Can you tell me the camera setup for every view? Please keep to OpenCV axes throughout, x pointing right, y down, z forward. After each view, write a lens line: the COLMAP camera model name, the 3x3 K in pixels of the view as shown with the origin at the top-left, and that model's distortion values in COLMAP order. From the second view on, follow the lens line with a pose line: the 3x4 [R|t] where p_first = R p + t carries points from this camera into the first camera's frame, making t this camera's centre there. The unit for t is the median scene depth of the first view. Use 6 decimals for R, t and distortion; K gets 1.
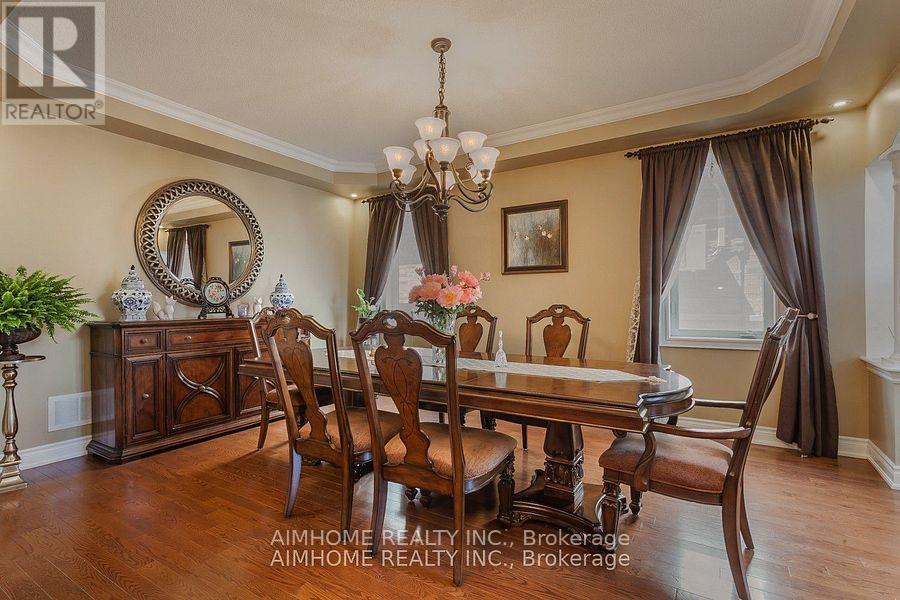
lens RADIAL K [[434.7, 0, 448.8], [0, 434.7, 303.1], [0, 0, 1]] dist [0.001304, 0.000638]
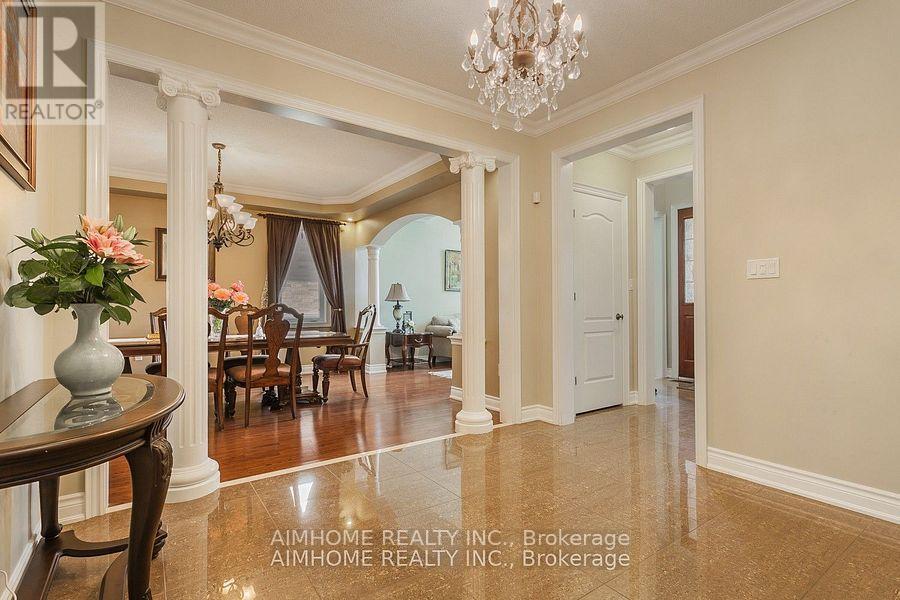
lens RADIAL K [[434.7, 0, 449.7], [0, 434.7, 302.1], [0, 0, 1]] dist [0.001304, 0.000638]
pose [[0.384533, 0.010150, 0.923055, -1.007668], [-0.001929, 0.999946, -0.010191, 0.013280], [-0.923109, 0.002138, 0.384532, -0.379678]]
